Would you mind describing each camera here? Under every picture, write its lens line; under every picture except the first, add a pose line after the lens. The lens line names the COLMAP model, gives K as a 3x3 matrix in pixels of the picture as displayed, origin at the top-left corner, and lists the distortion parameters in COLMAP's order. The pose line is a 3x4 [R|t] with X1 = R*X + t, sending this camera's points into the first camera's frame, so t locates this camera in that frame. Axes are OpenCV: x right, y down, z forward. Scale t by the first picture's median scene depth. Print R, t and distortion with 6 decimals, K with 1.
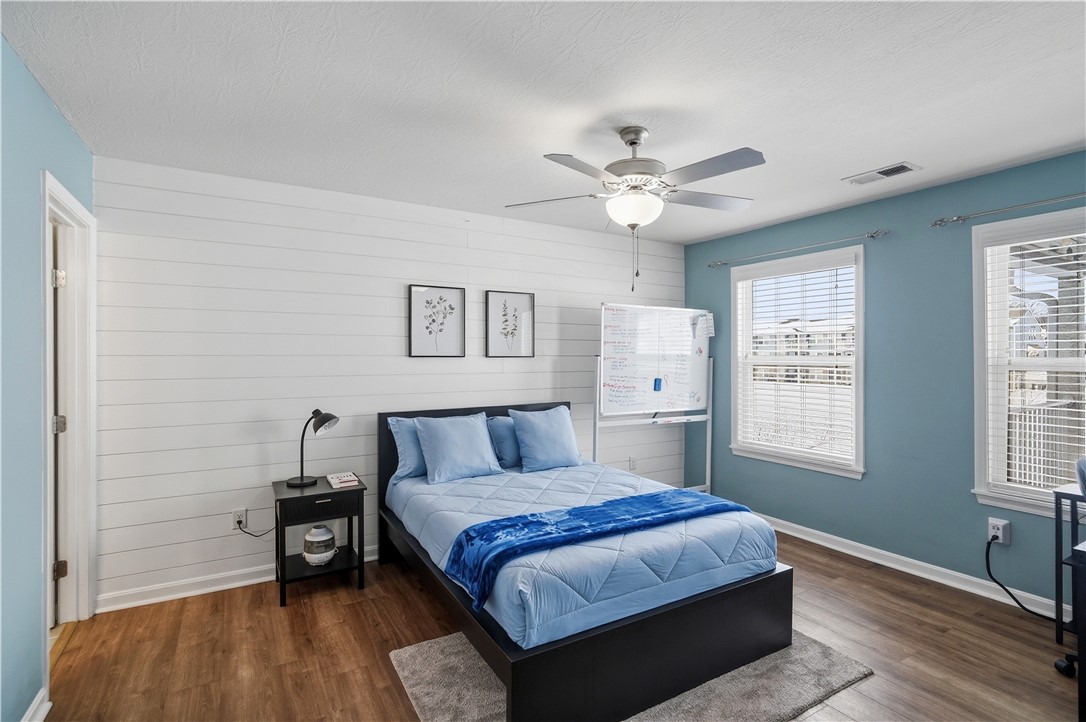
lens RADIAL K [[519.4, 0, 545.9], [0, 519.4, 354.4], [0, 0, 1]] dist [-0.001363, -0.000011]
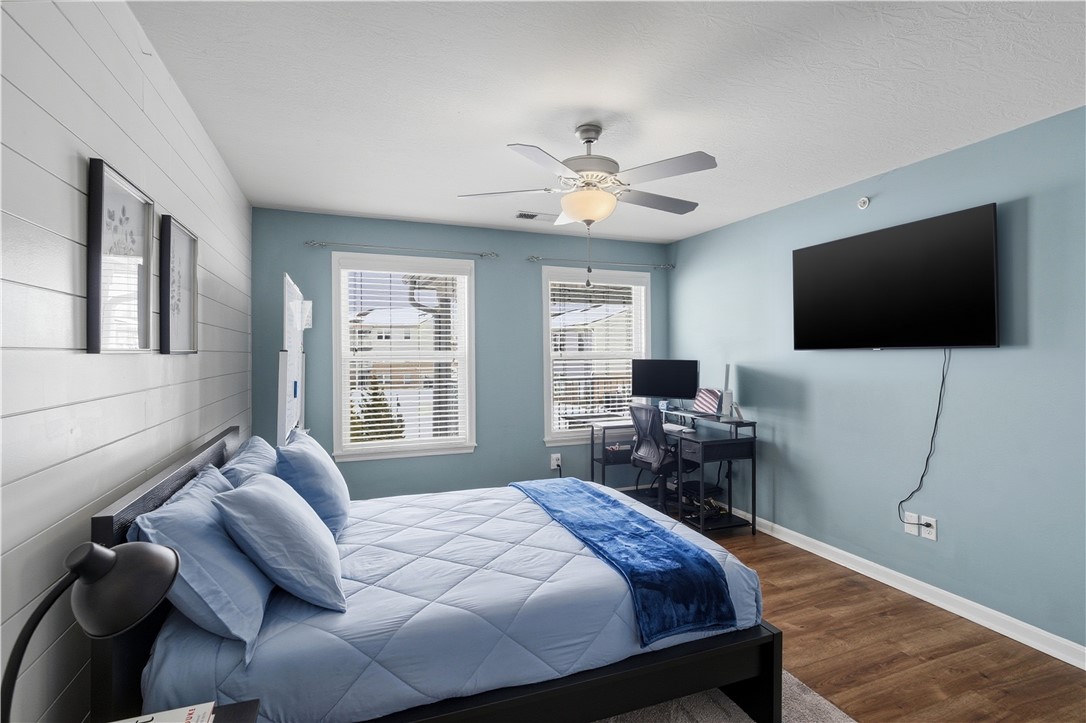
lens RADIAL K [[519.4, 0, 545.9], [0, 519.4, 354.9], [0, 0, 1]] dist [-0.001363, -0.000011]
pose [[0.168717, -0.005251, 0.985651, -0.714617], [-0.002926, 0.999979, 0.005828, 0.003679], [-0.985660, -0.003867, 0.168698, 0.770891]]
